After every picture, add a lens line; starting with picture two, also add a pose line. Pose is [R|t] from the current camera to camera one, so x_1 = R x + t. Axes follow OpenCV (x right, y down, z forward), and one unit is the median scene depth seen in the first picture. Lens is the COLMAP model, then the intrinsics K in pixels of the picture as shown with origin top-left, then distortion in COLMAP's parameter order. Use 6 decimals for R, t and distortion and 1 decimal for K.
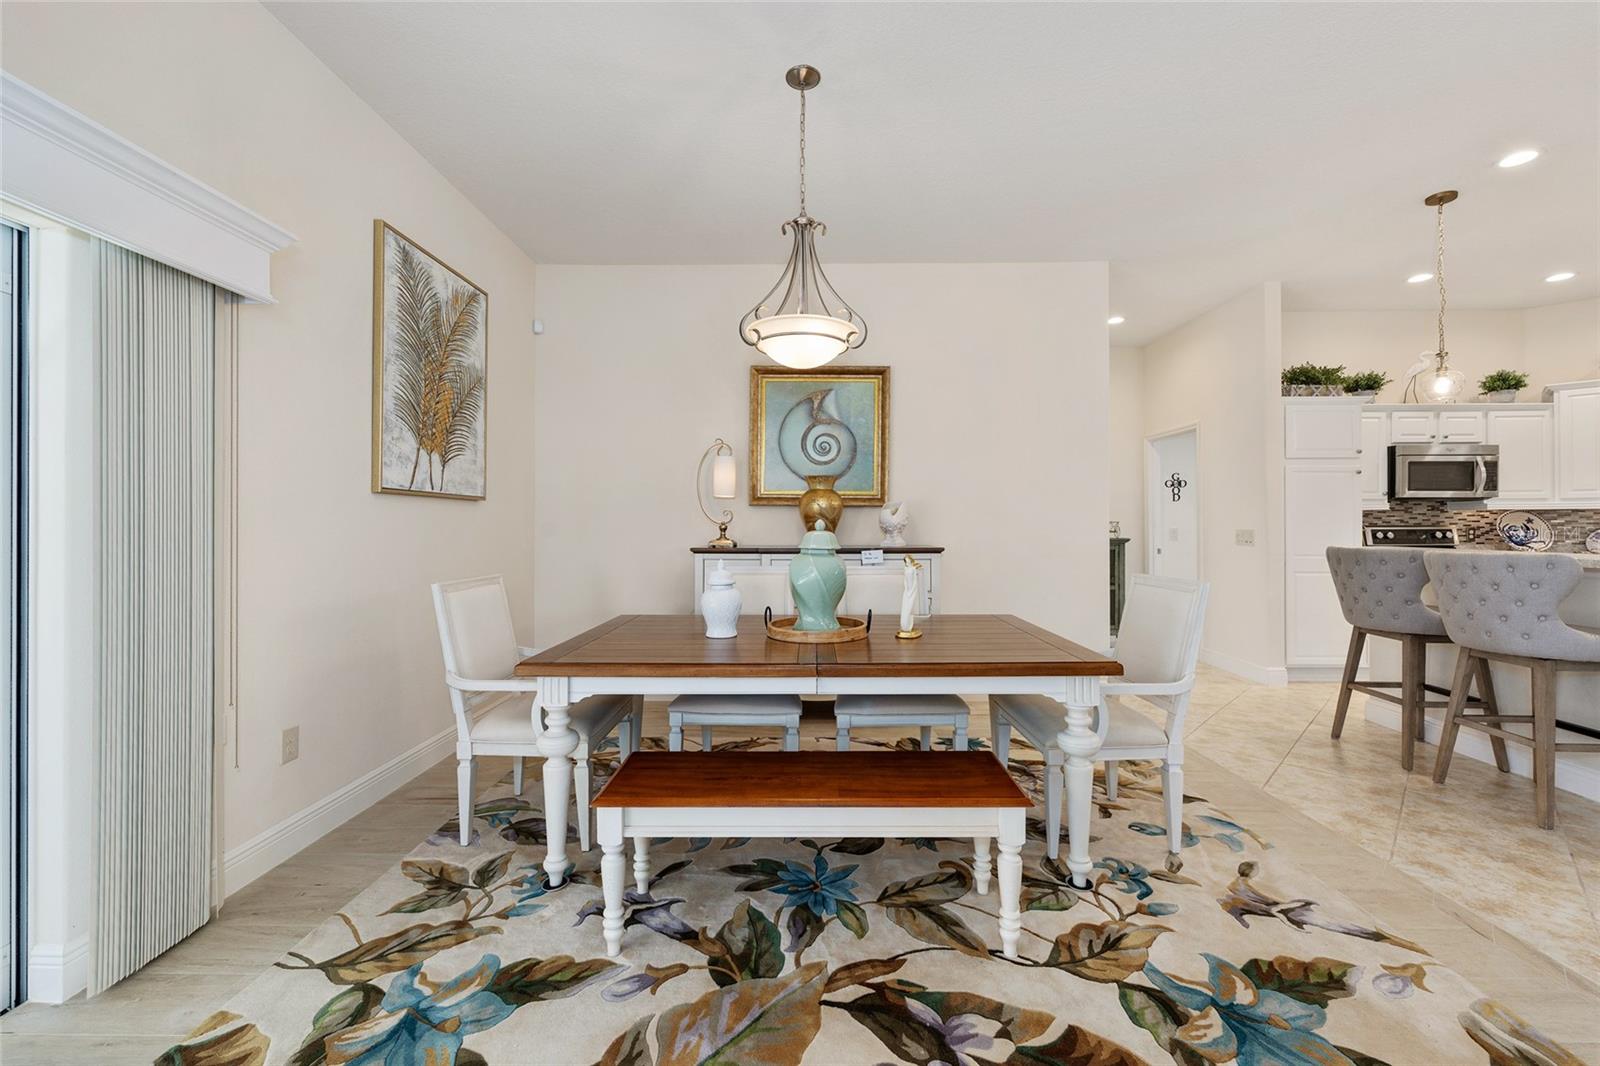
lens RADIAL K [[642.7, 0, 807.8], [0, 642.7, 522.8], [0, 0, 1]] dist [-0.002779, 0.001765]
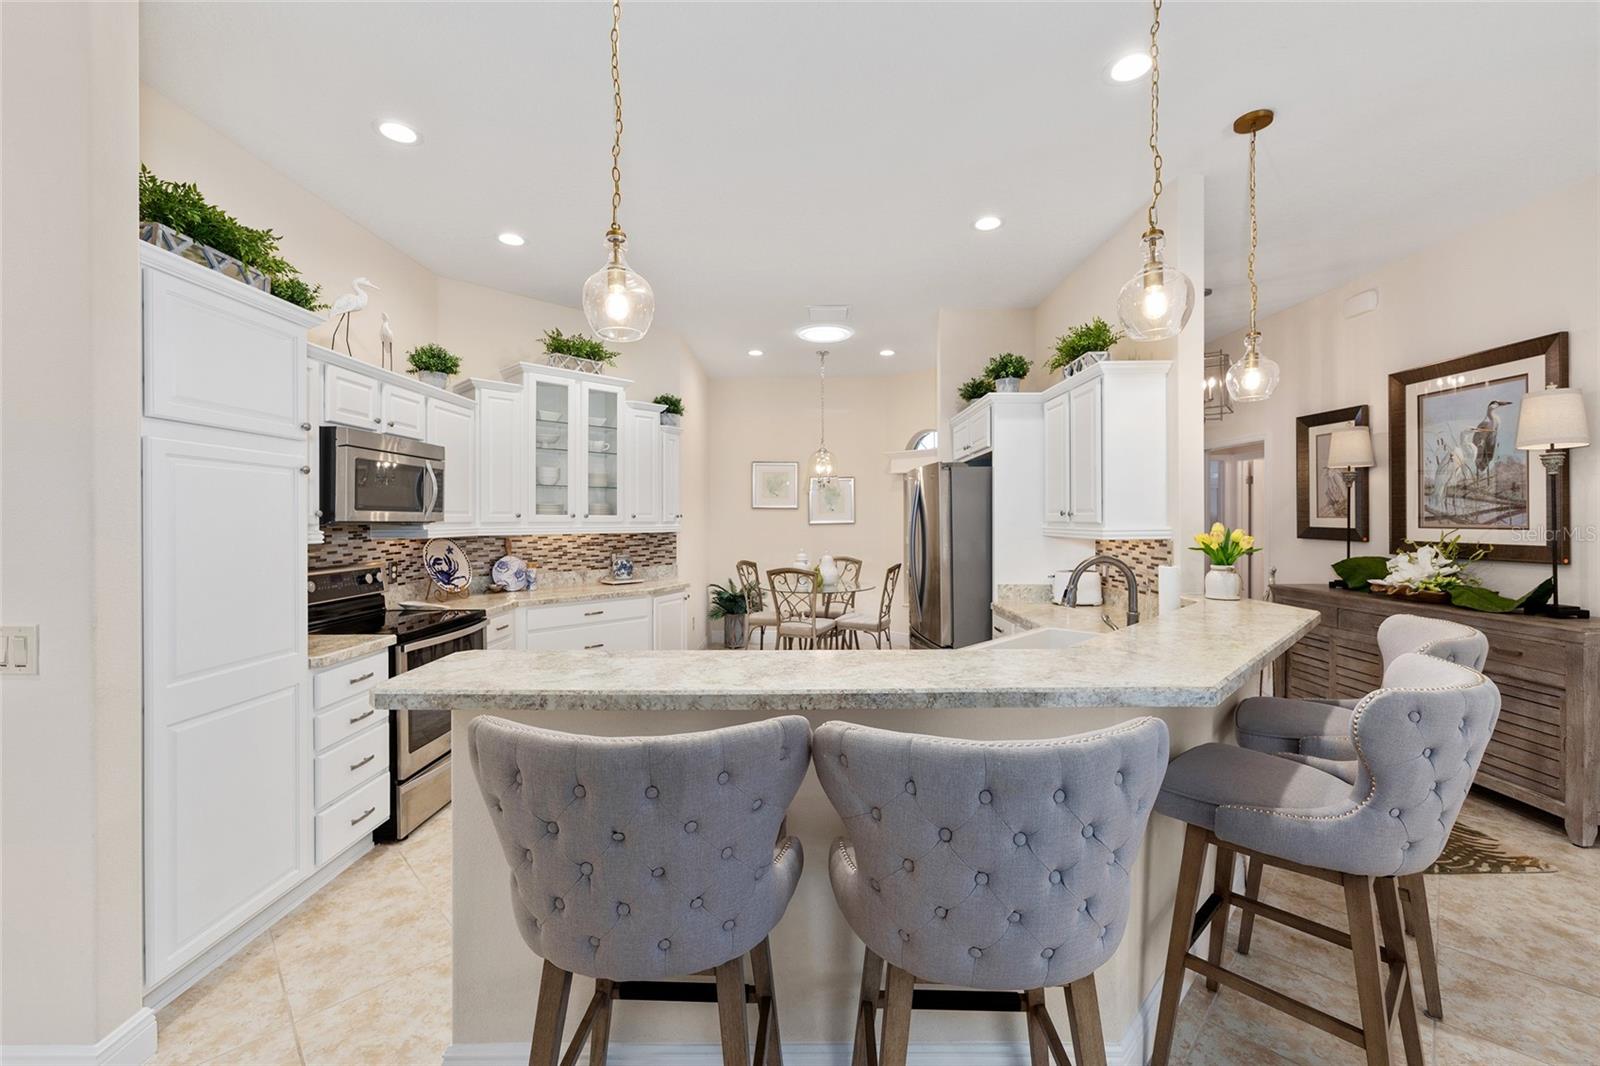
lens RADIAL K [[642.7, 0, 804.2], [0, 642.7, 525.6], [0, 0, 1]] dist [-0.002779, 0.001765]
pose [[-0.005506, -0.005213, 0.999971, 0.445887], [0.000085, 0.999986, 0.005214, -0.047006], [-0.999985, 0.000114, -0.005506, 0.736535]]
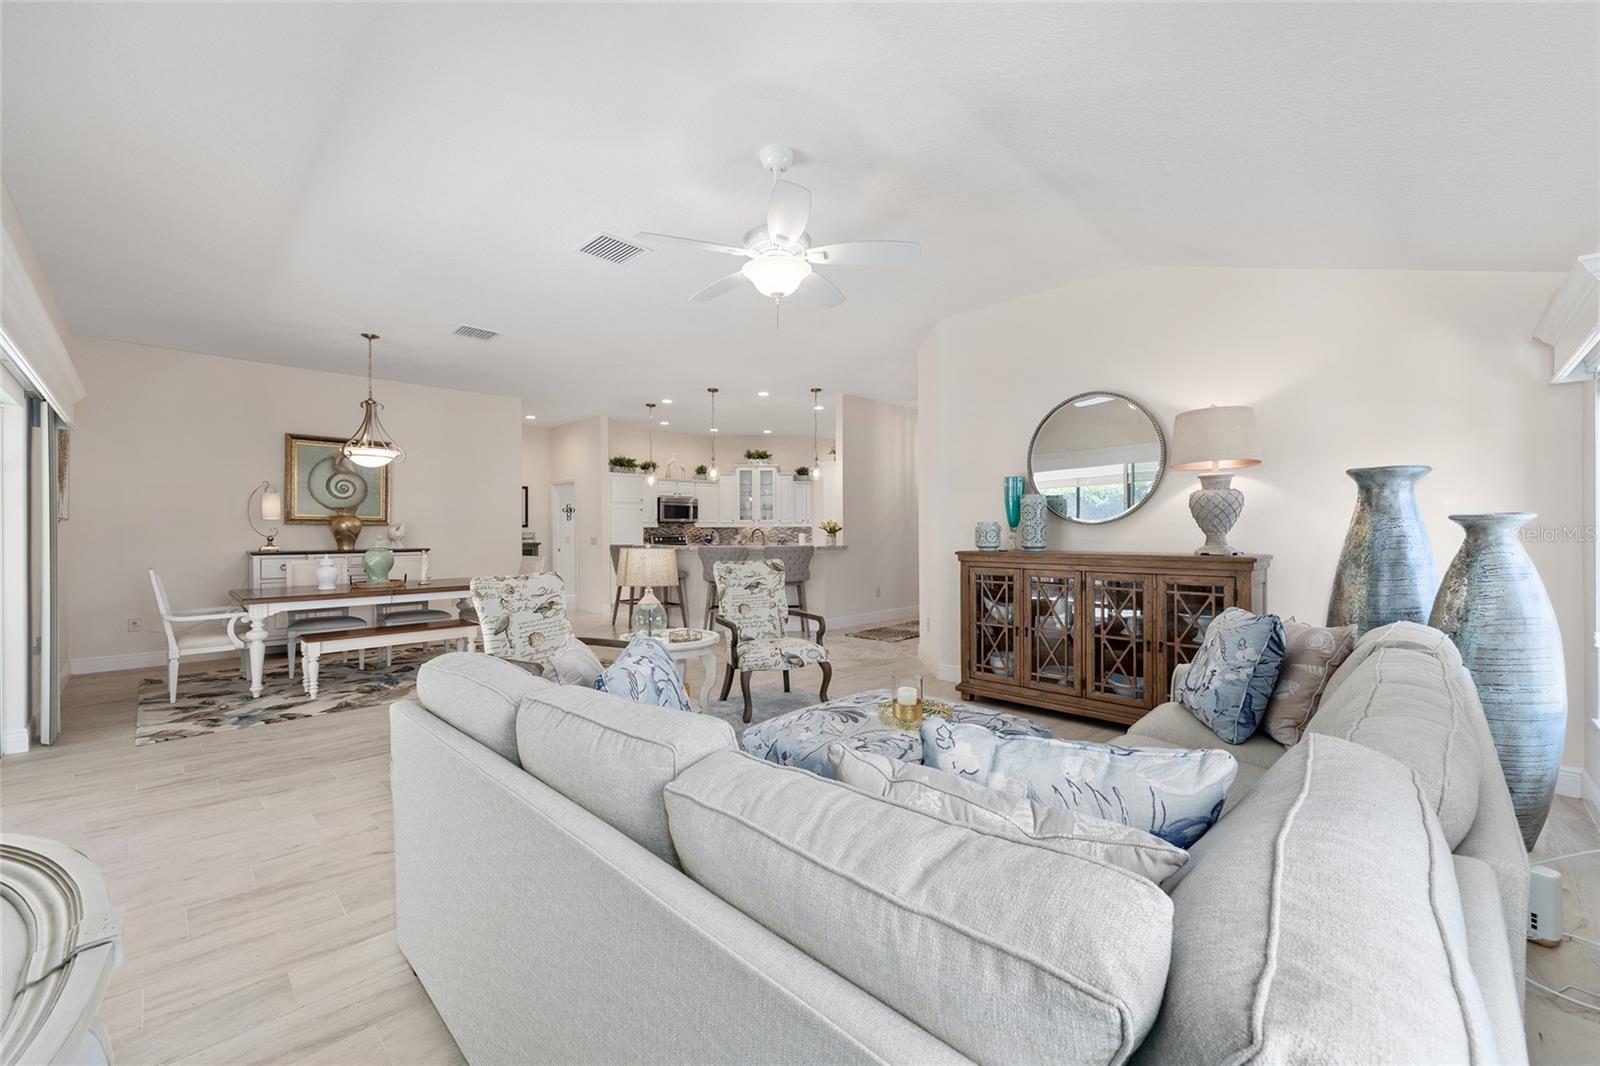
lens RADIAL K [[642.7, 0, 799.5], [0, 642.7, 525.8], [0, 0, 1]] dist [-0.002779, 0.001765]
pose [[0.698390, 0.004790, 0.715702, -0.349148], [-0.000408, 0.999980, -0.006294, -0.014757], [-0.715717, 0.004104, 0.698378, -1.003737]]
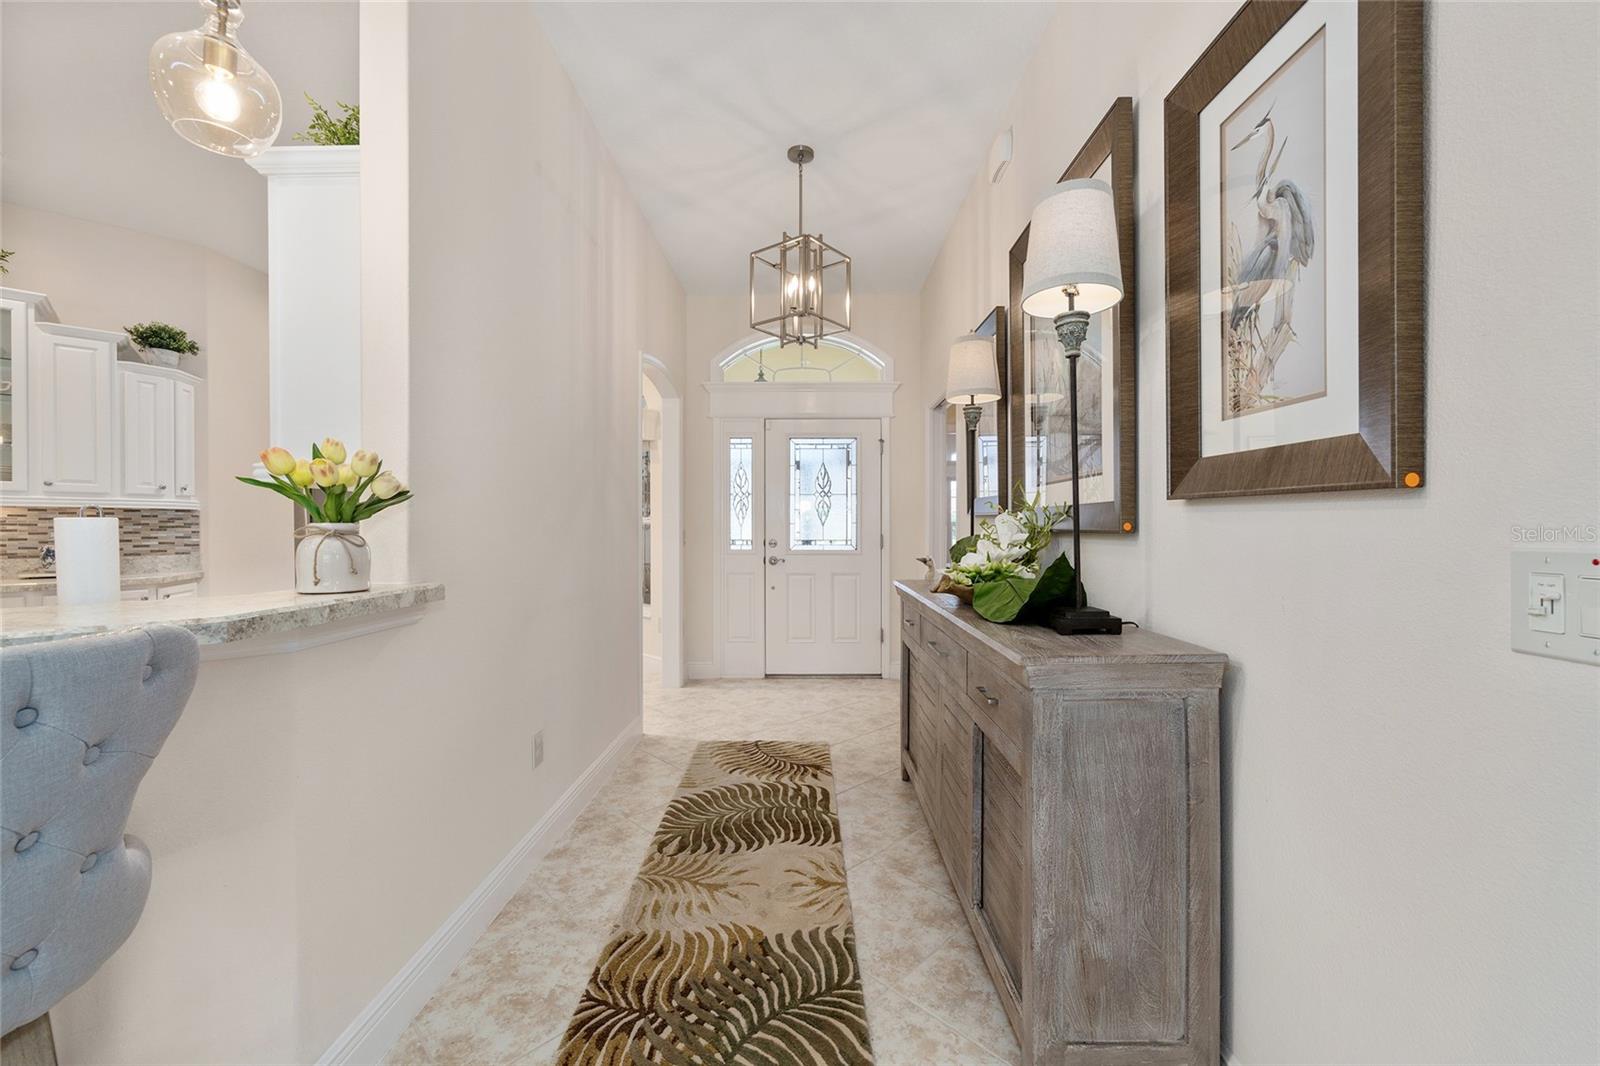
lens RADIAL K [[642.7, 0, 804.4], [0, 642.7, 529.6], [0, 0, 1]] dist [-0.002779, 0.001765]
pose [[0.002626, 0.001391, 0.999996, 0.784828], [-0.002835, 0.999995, -0.001384, 0.000970], [-0.999993, -0.002831, 0.002630, 0.051006]]
